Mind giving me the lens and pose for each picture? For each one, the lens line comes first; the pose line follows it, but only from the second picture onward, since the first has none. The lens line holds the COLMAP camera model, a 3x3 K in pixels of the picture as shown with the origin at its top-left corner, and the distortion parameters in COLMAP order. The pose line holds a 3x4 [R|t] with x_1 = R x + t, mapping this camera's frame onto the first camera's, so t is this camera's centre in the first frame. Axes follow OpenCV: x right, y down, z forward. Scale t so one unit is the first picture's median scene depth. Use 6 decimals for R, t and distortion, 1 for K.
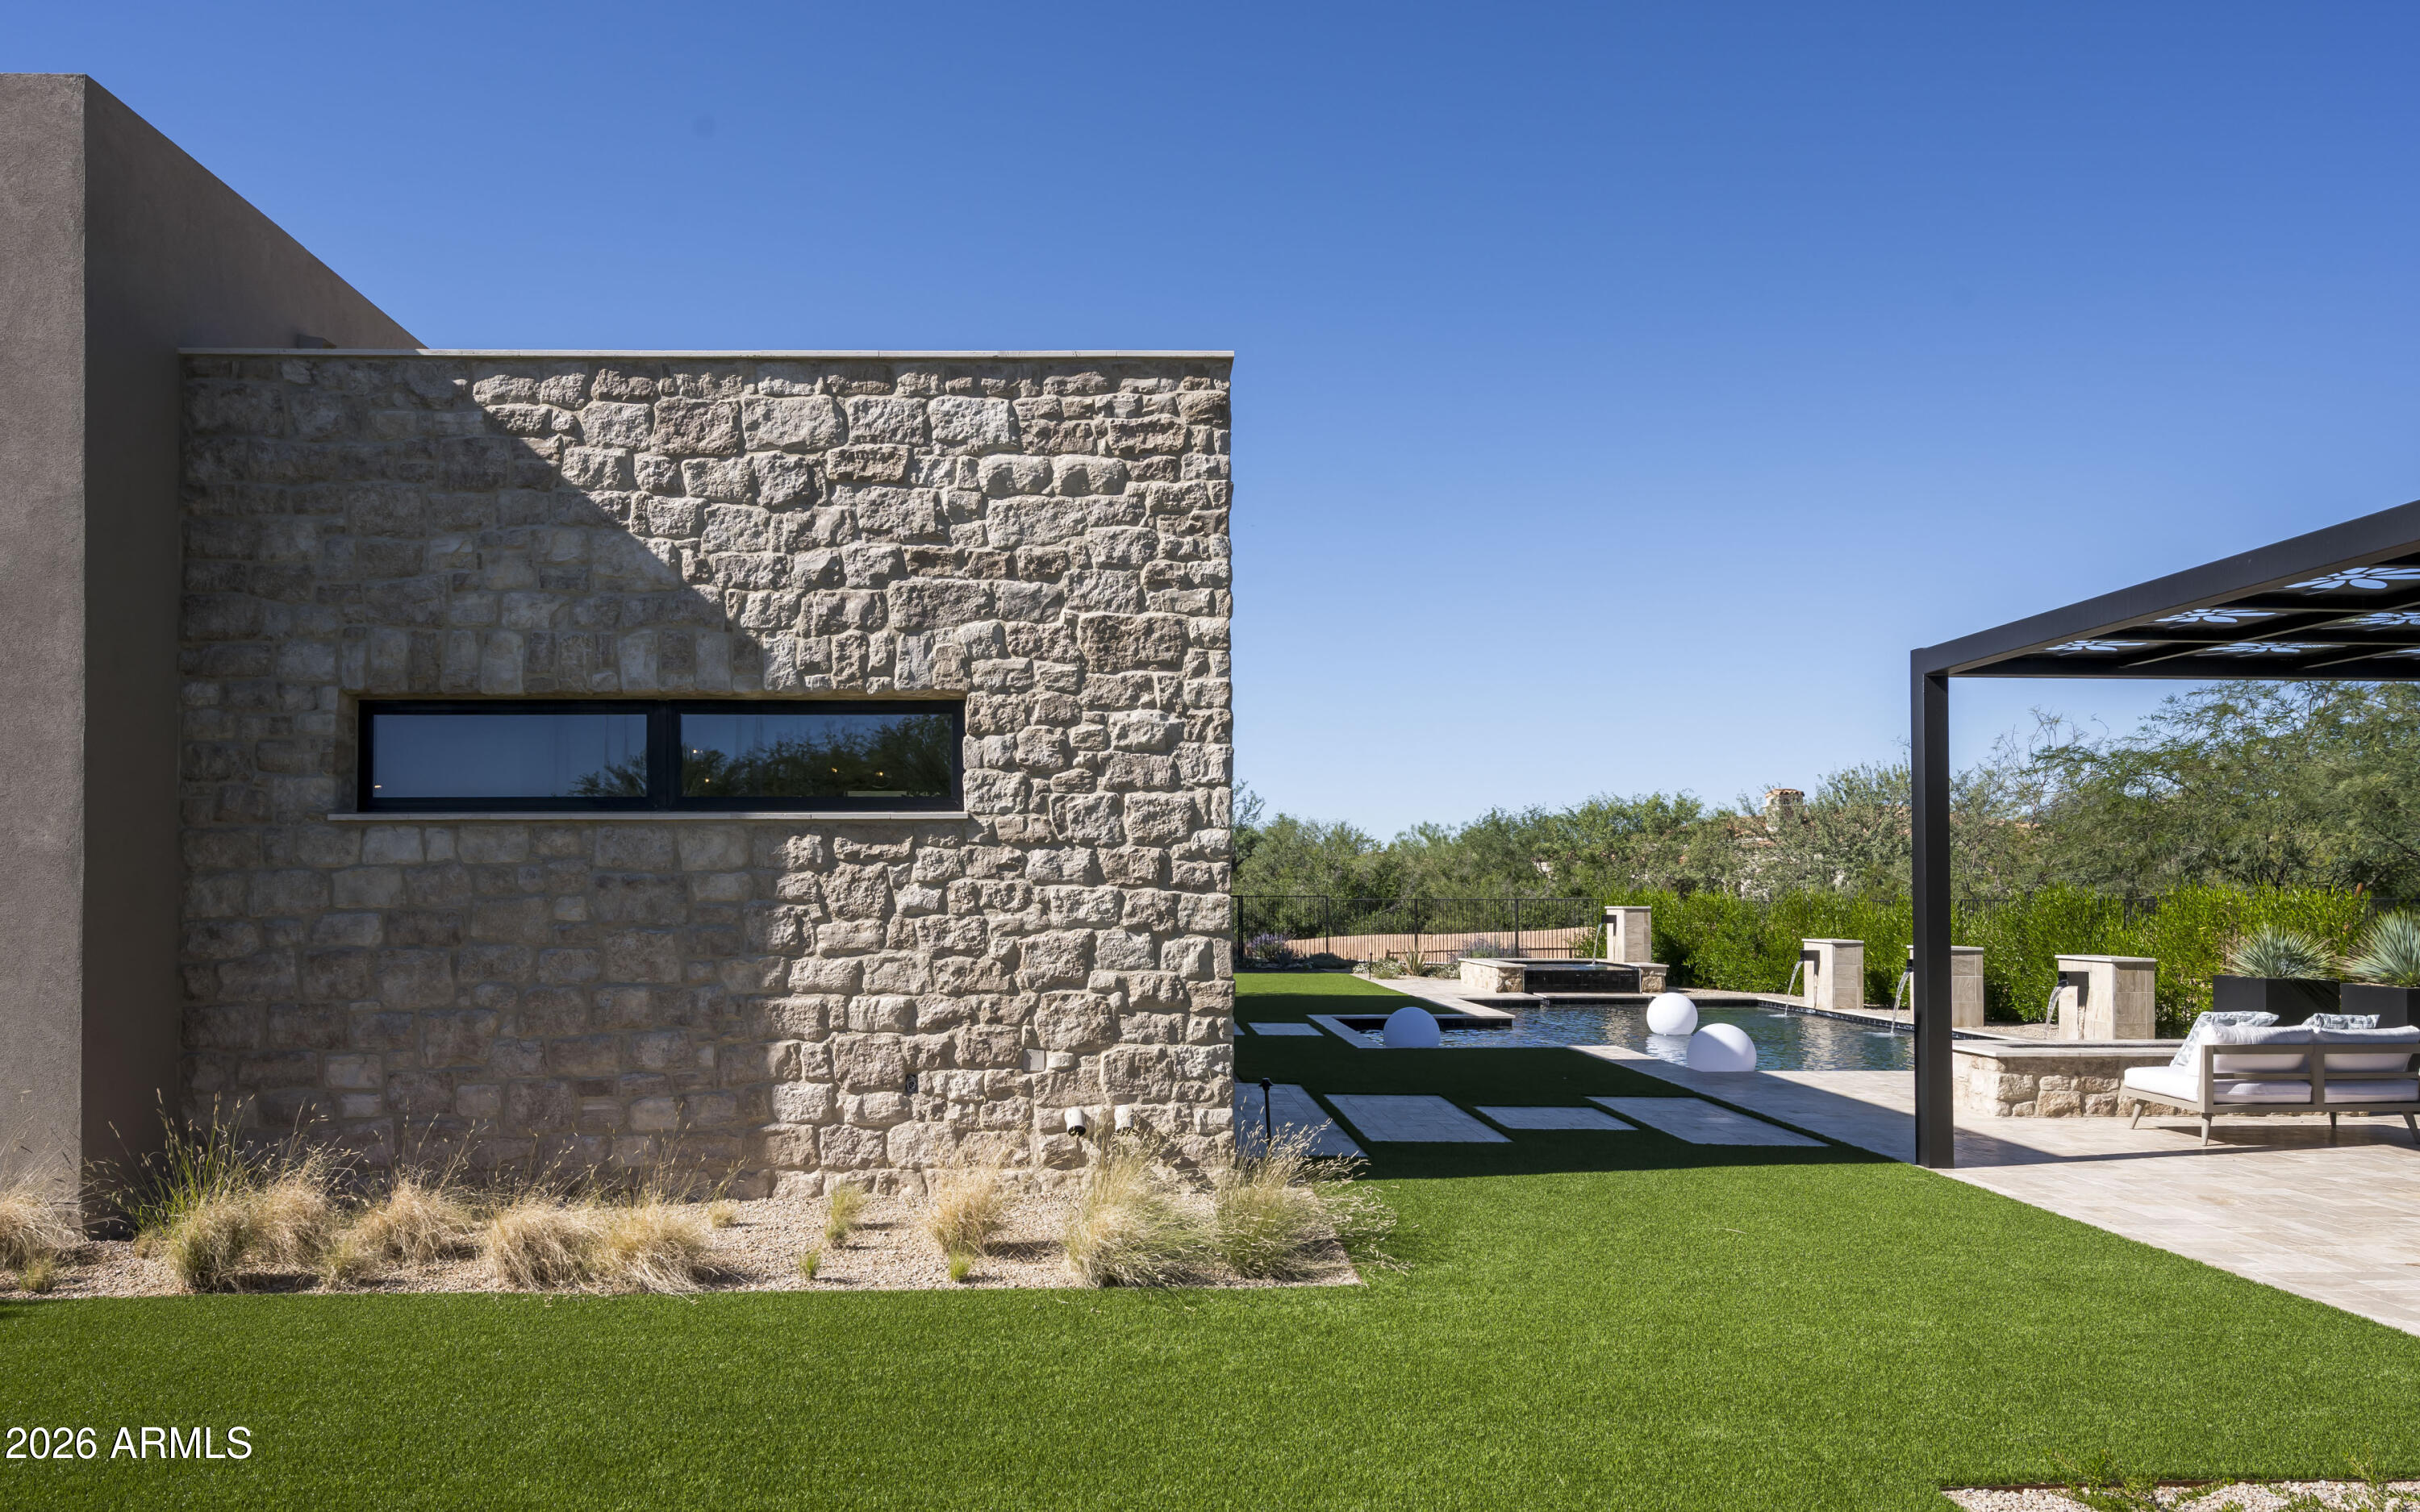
lens RADIAL K [[1588.1, 0, 1148.3], [0, 1588.1, 884.6], [0, 0, 1]] dist [0.001761, 0.000703]
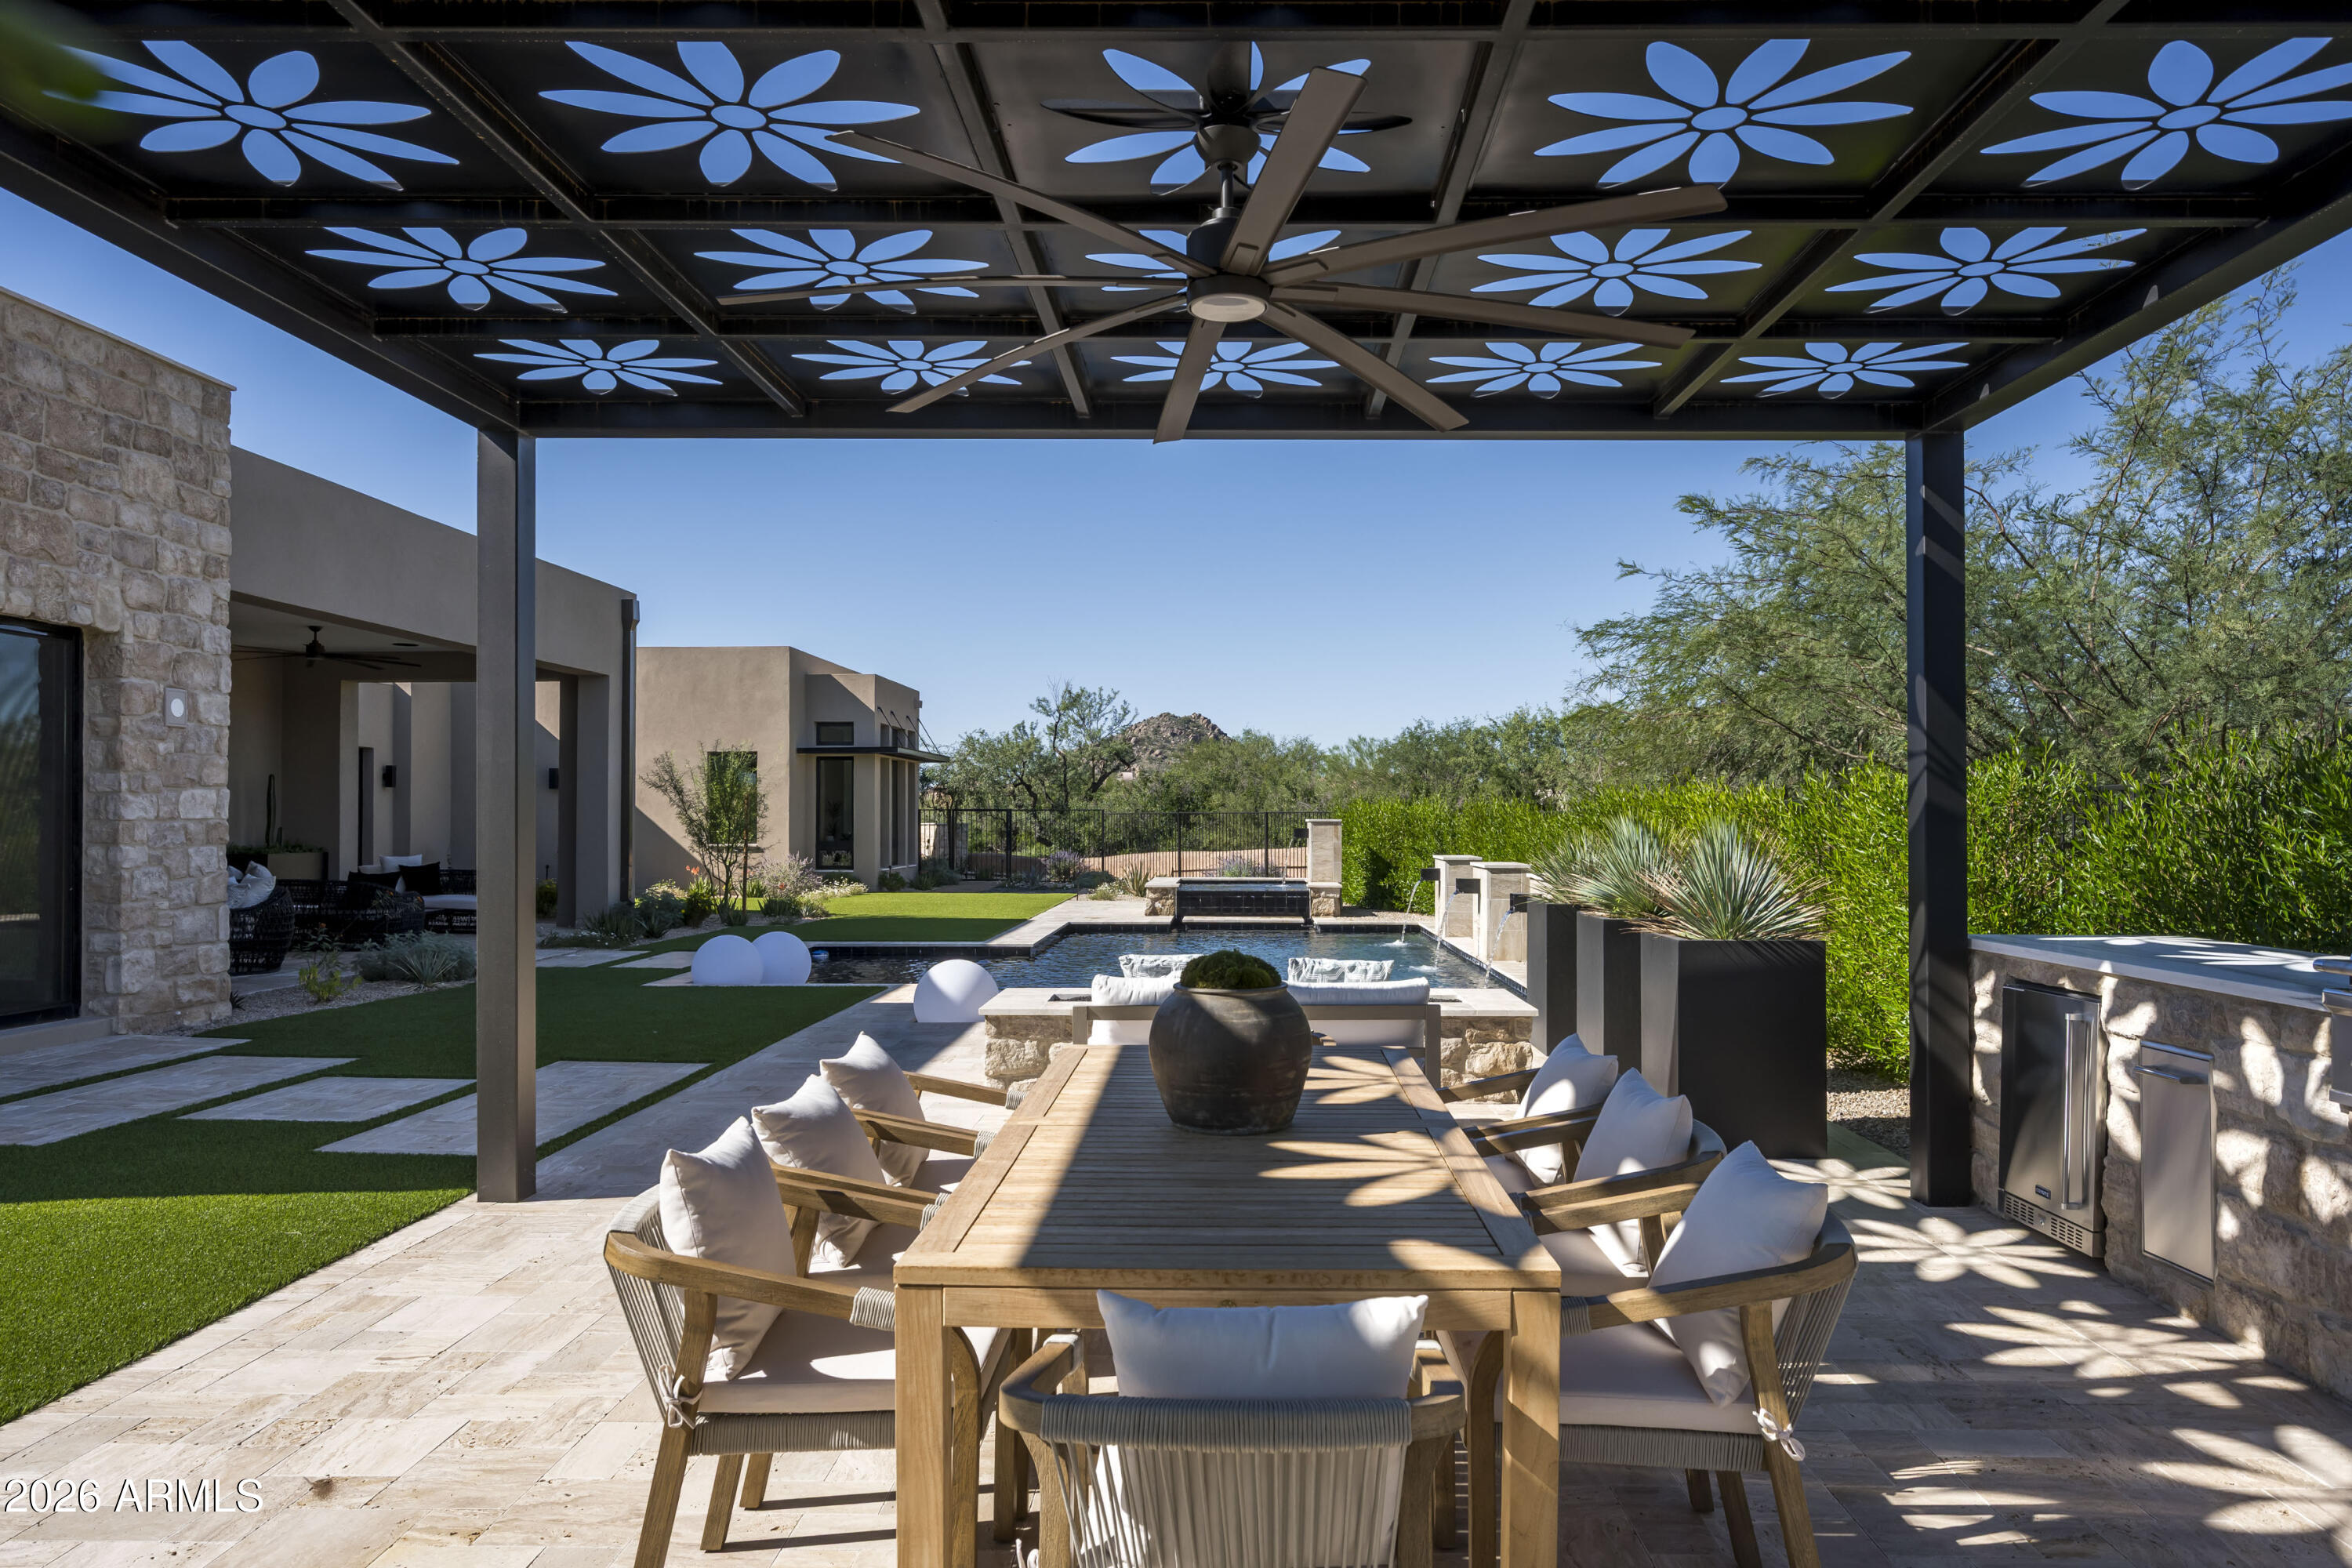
lens RADIAL K [[1524.2, 0, 1312.5], [0, 1524.2, 804.4], [0, 0, 1]] dist [0.004685, -0.001014]
pose [[0.999314, 0.001288, -0.036999, 0.518457], [-0.001405, 0.999994, -0.003132, 0.013407], [0.036995, 0.003181, 0.999310, 0.248633]]
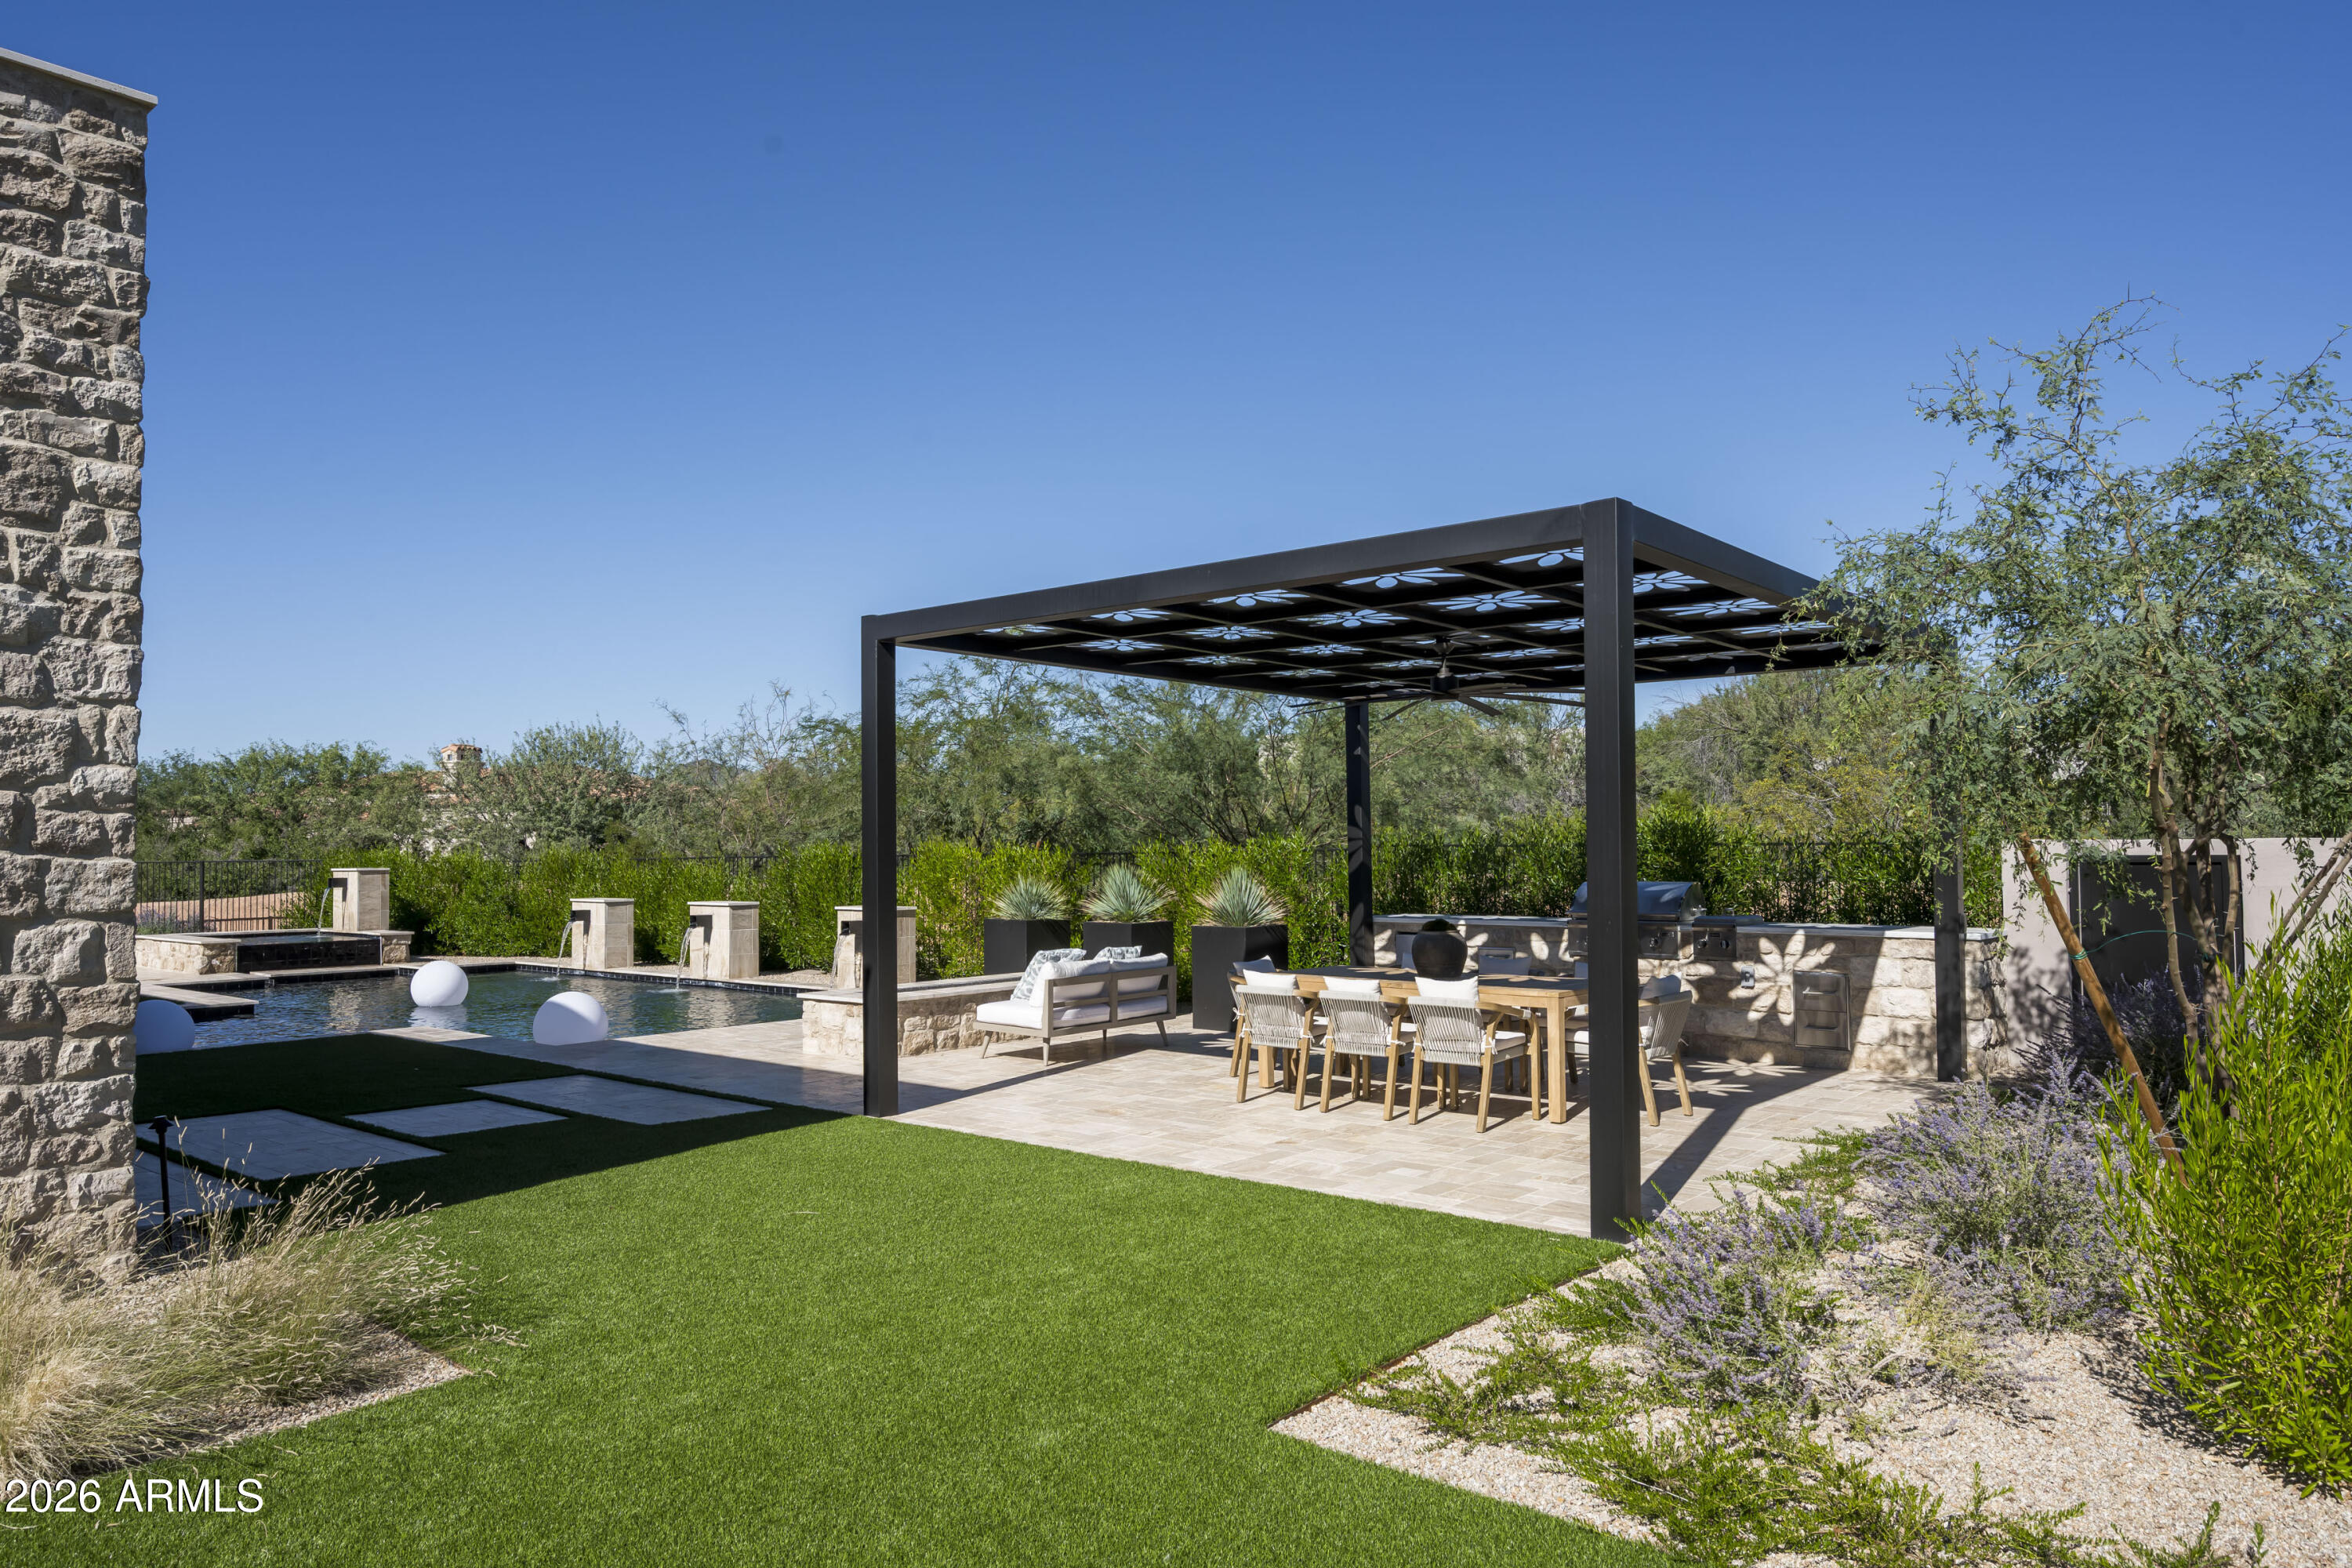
lens RADIAL K [[1571.0, 0, 1188.4], [0, 1571.0, 793.7], [0, 0, 1]] dist [-0.003469, 0.005319]
pose [[0.658363, 0.020128, 0.752431, -0.090722], [0.003527, 0.999549, -0.029825, -0.000210], [-0.752692, 0.022289, 0.657995, 0.106293]]
